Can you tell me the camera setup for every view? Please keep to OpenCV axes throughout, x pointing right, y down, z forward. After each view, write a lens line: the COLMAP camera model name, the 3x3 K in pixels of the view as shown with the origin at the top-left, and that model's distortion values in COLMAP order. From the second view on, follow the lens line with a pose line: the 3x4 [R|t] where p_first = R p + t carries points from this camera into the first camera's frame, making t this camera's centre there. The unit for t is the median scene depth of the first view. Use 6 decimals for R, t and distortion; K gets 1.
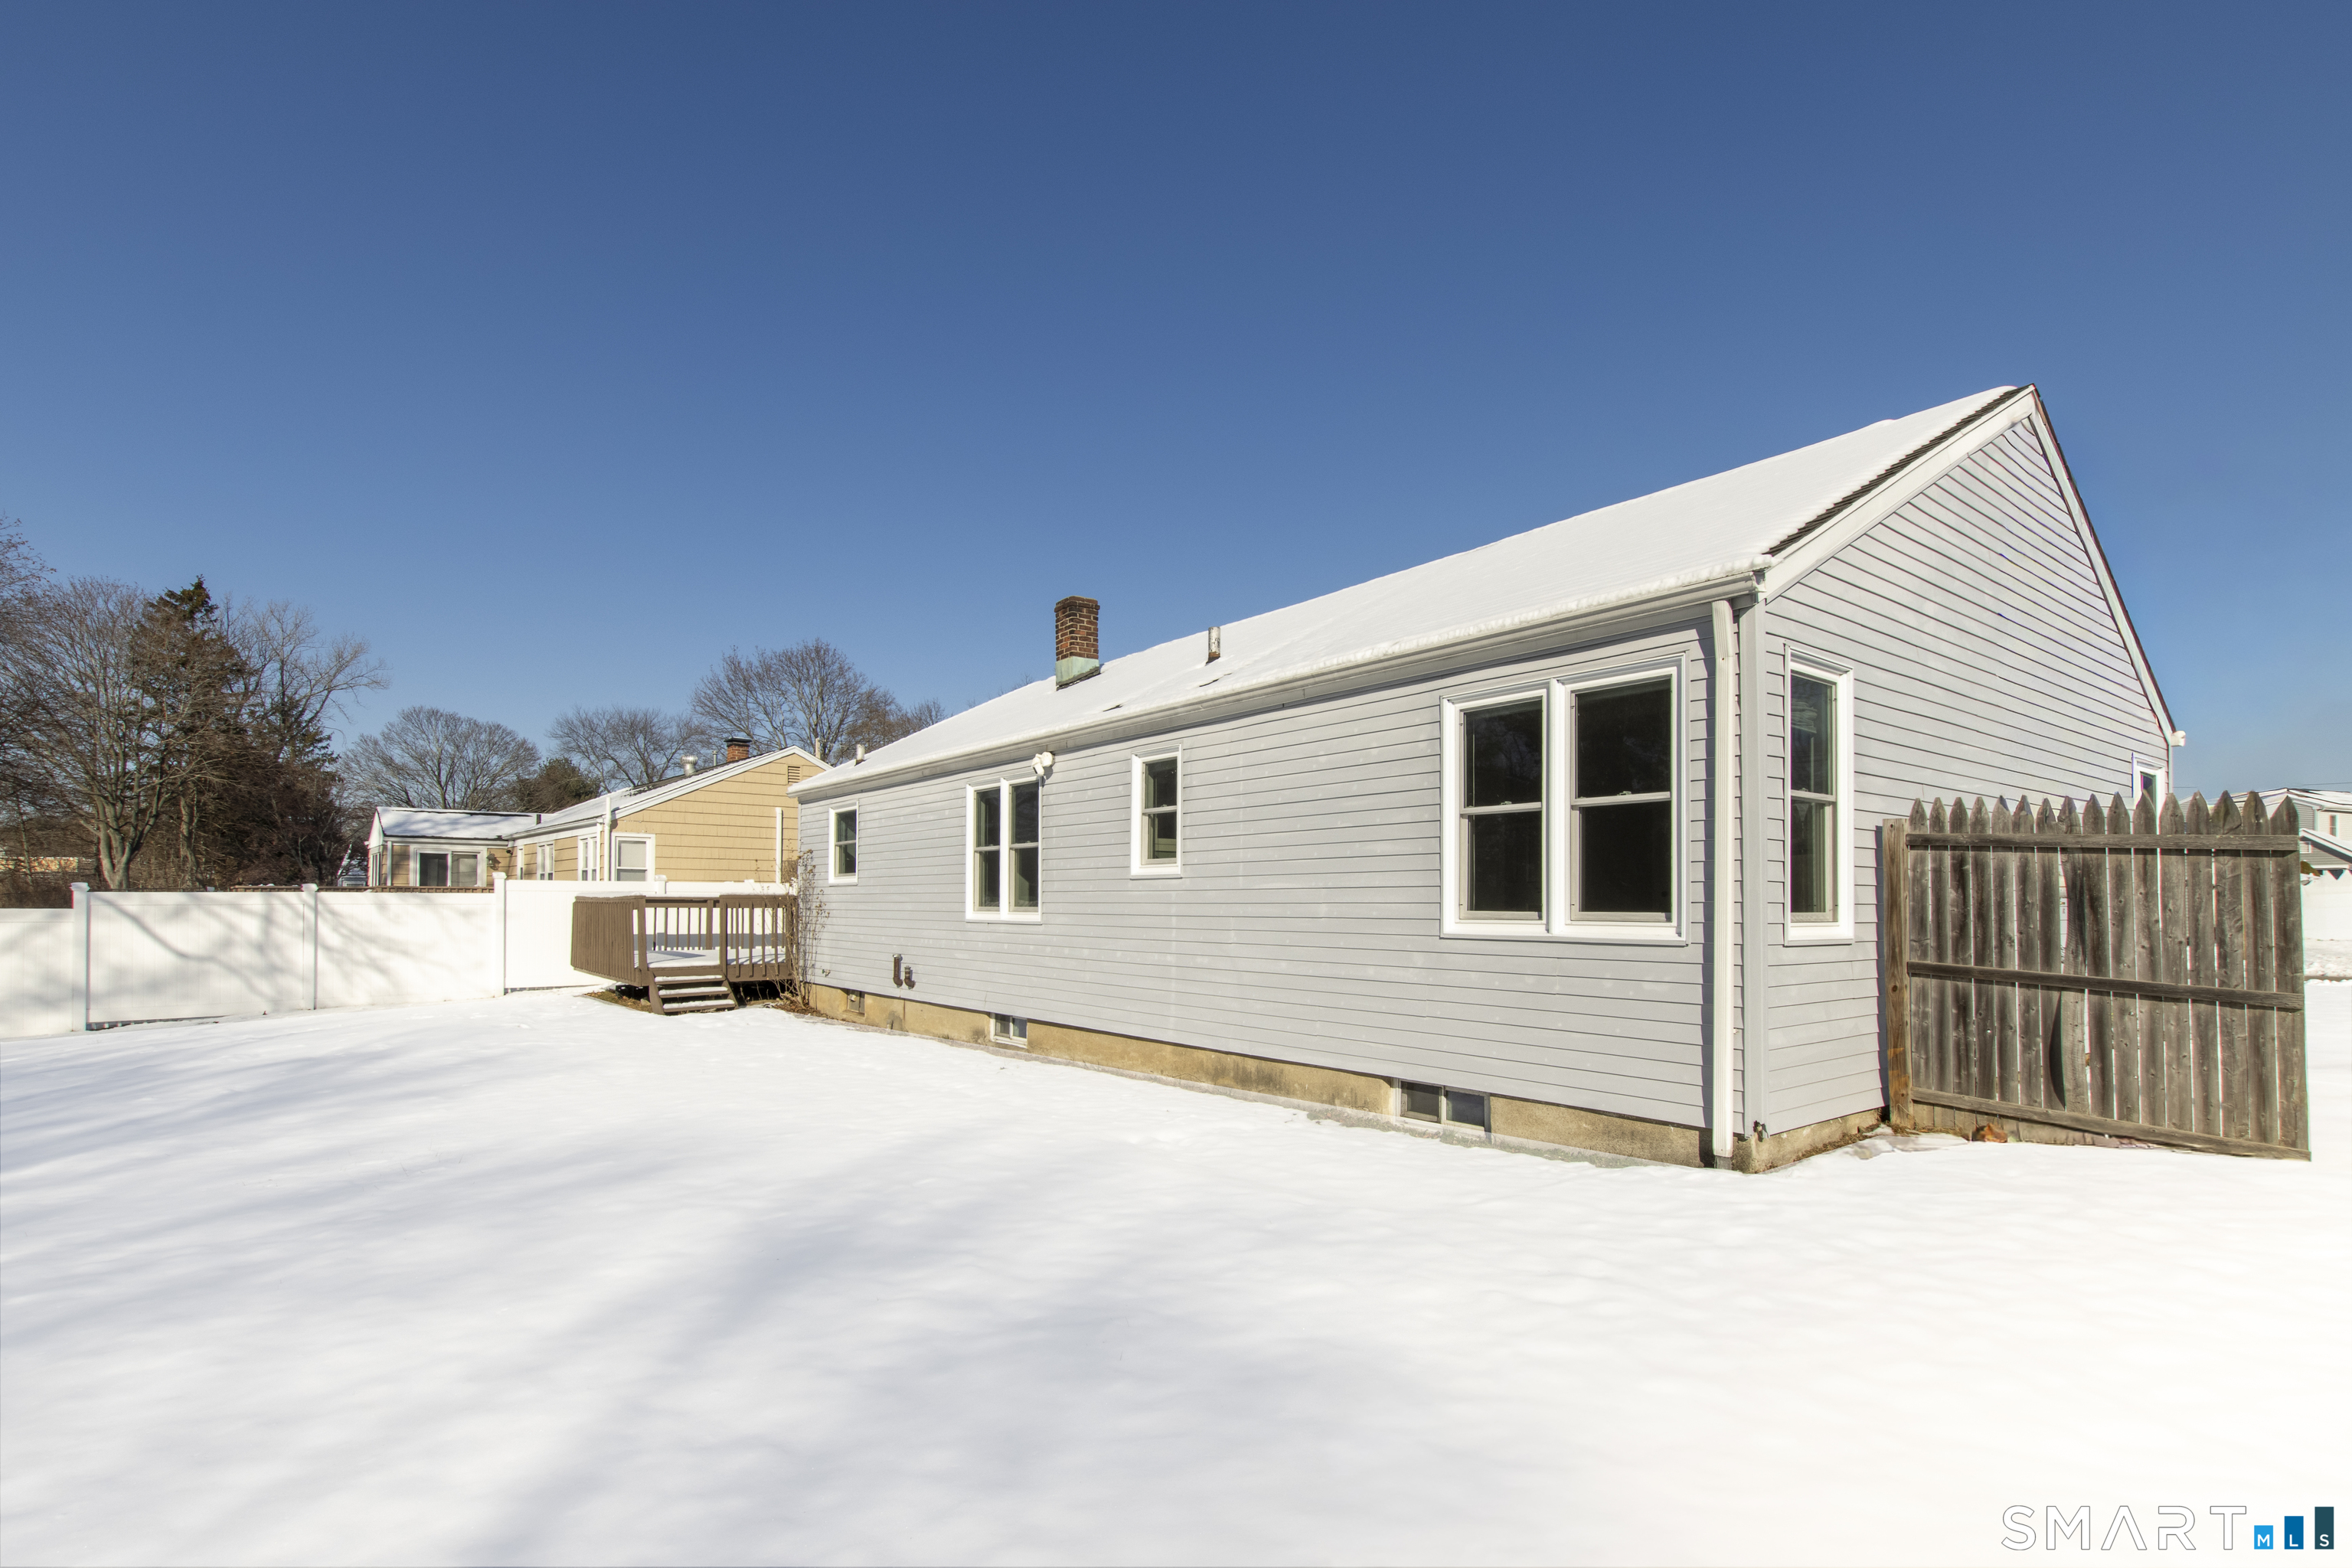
lens RADIAL K [[1088.2, 0, 1169.4], [0, 1088.2, 893.9], [0, 0, 1]] dist [-0.002348, -0.000370]
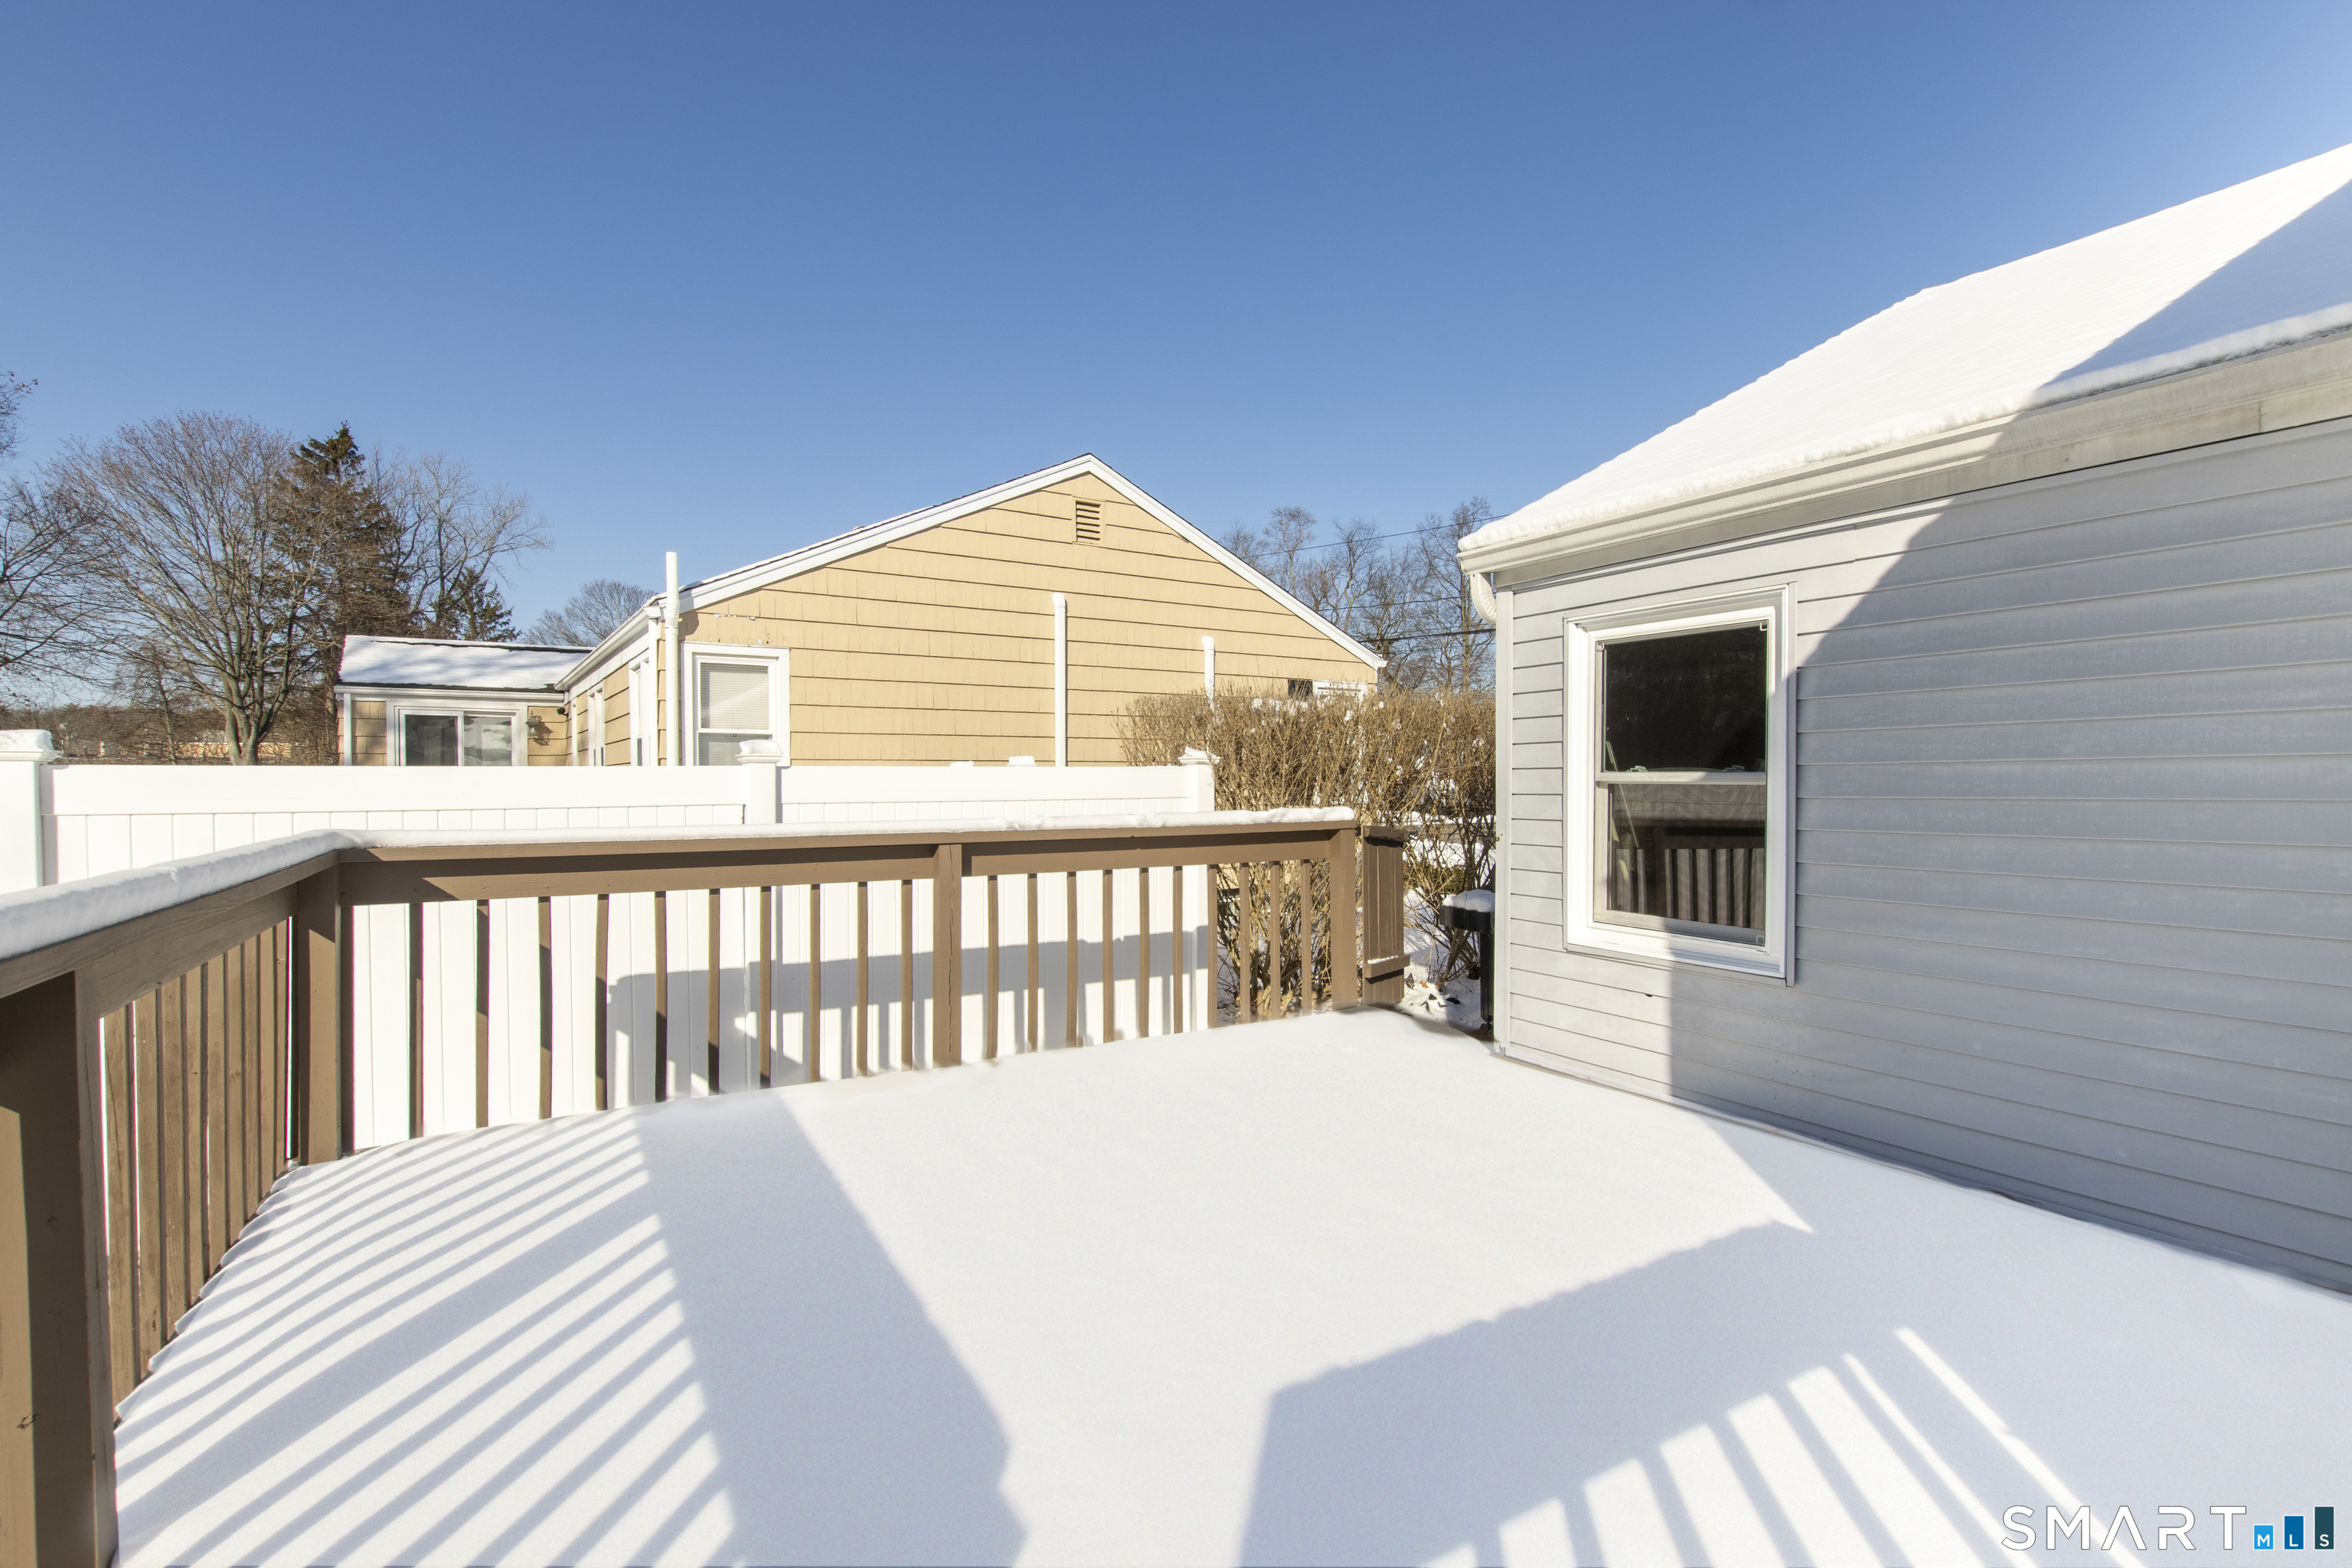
lens RADIAL K [[1112.9, 0, 1215.7], [0, 1112.9, 802.5], [0, 0, 1]] dist [-0.037262, 0.008826]
pose [[0.993183, -0.004555, -0.116475, -0.244817], [0.008010, 0.999541, 0.029210, -0.006977], [0.116289, -0.029944, 0.992764, 0.559153]]
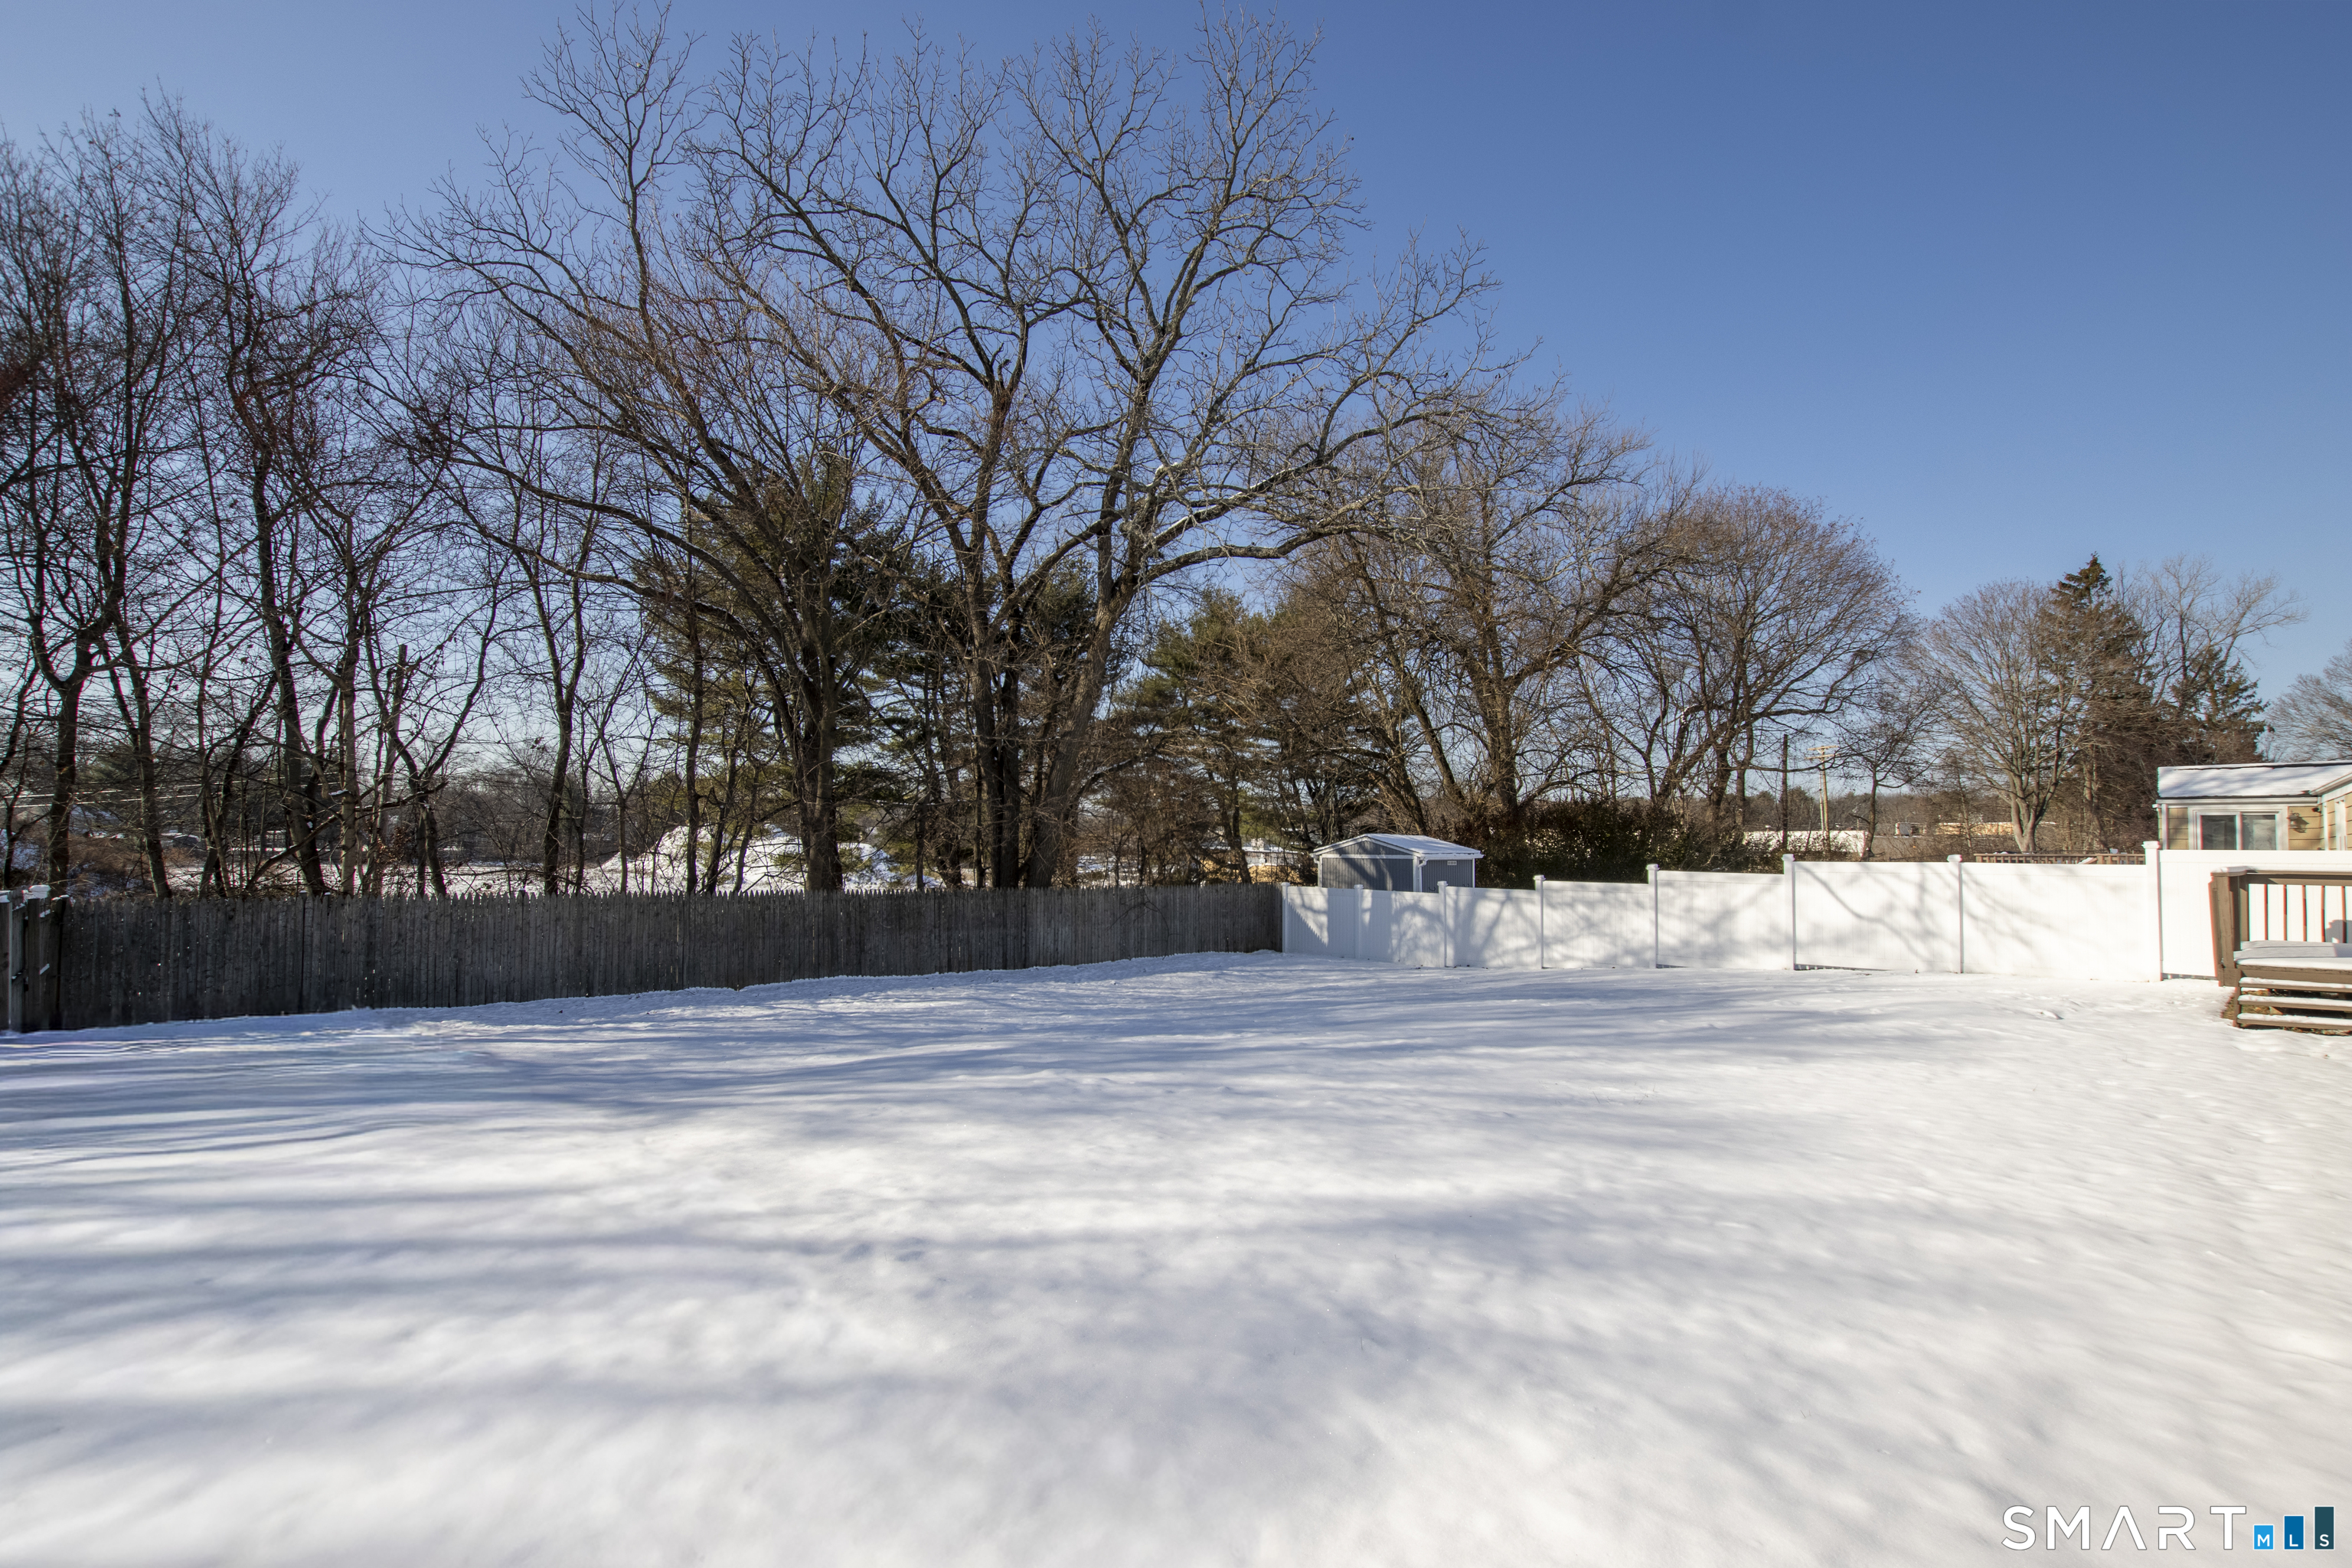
lens RADIAL K [[1112.9, 0, 1215.7], [0, 1112.9, 802.5], [0, 0, 1]] dist [-0.037262, 0.008826]
pose [[0.119297, -0.043862, -0.991889, 0.119459], [-0.002691, 0.999006, -0.044500, -0.006941], [0.992855, 0.007978, 0.119060, 0.092174]]
